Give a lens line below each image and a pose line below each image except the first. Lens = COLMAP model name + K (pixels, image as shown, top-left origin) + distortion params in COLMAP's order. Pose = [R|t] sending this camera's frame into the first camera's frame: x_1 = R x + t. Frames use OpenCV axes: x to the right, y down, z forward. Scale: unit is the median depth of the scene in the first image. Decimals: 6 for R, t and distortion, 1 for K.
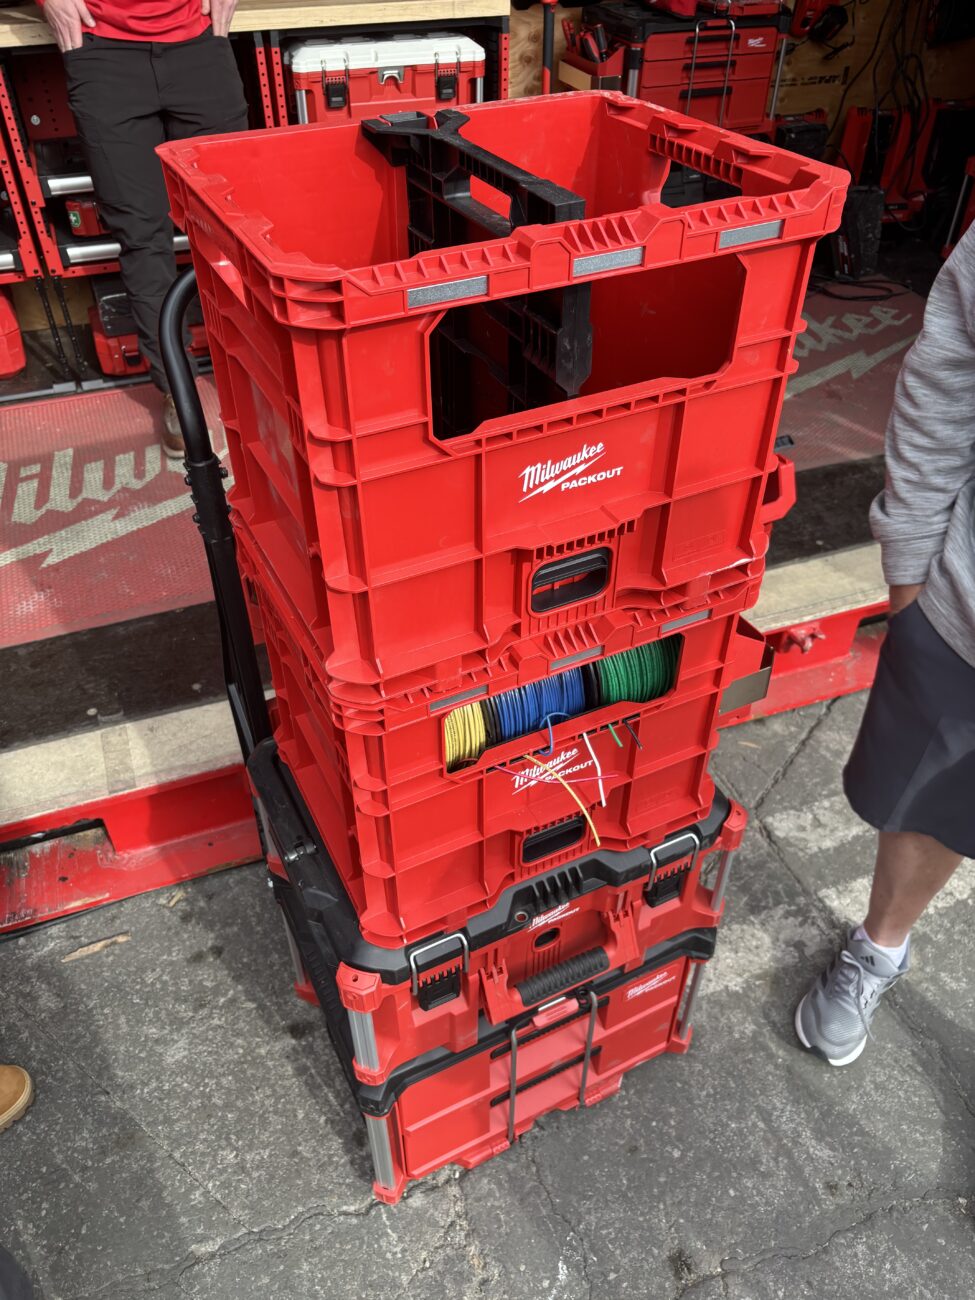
lens RADIAL K [[980.4, 0, 492.7], [0, 980.4, 653.3], [0, 0, 1]] dist [-0.002348, -0.016015]
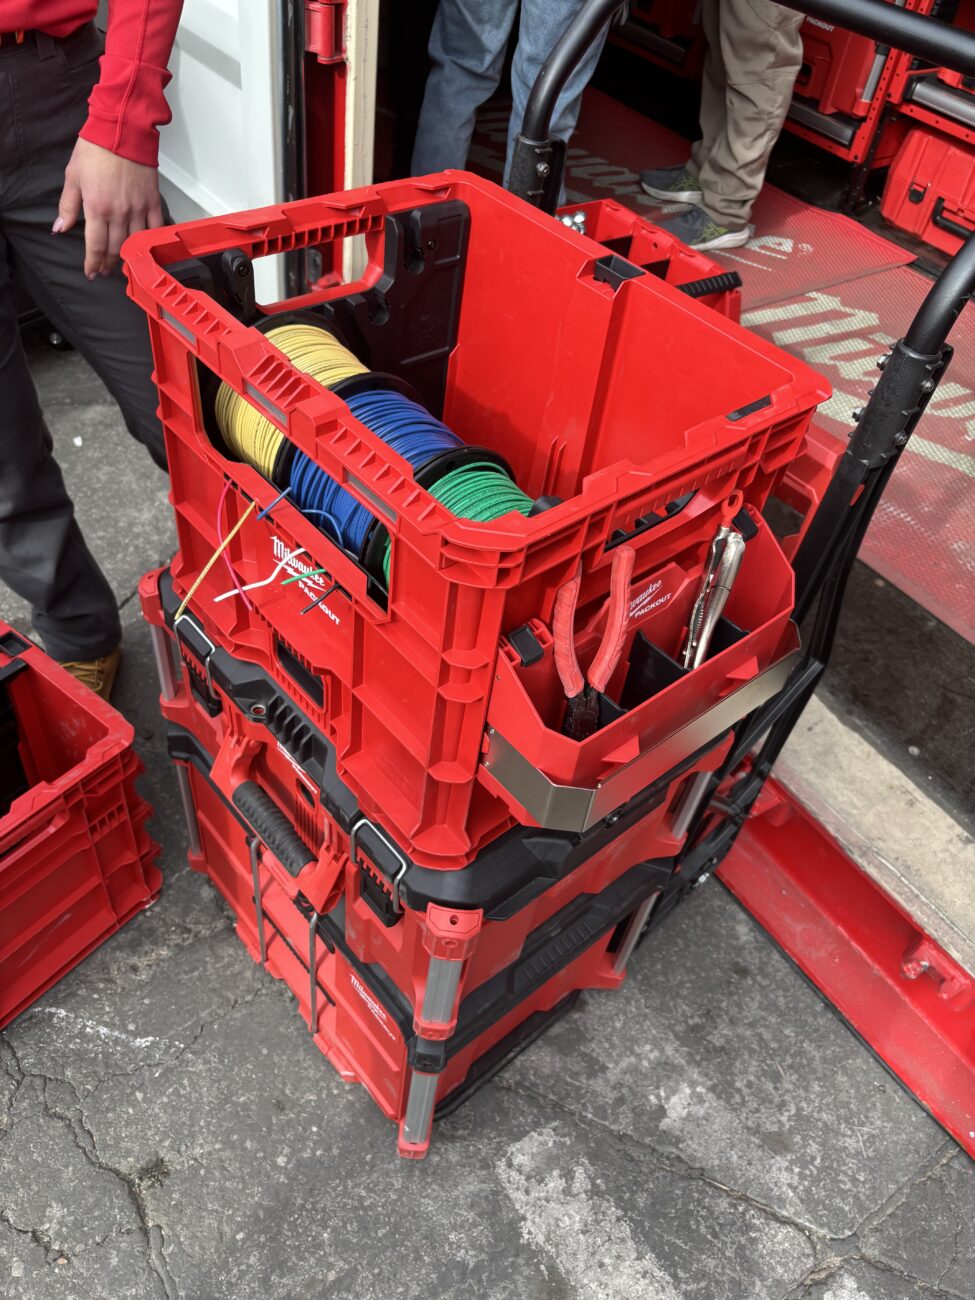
lens RADIAL K [[980.4, 0, 493.5], [0, 980.4, 646.3], [0, 0, 1]] dist [-0.002348, -0.016015]
pose [[0.243969, 0.718656, -0.651163, 0.465867], [-0.714780, 0.587046, 0.380088, -0.187002], [0.655415, 0.372708, 0.656902, 0.423392]]
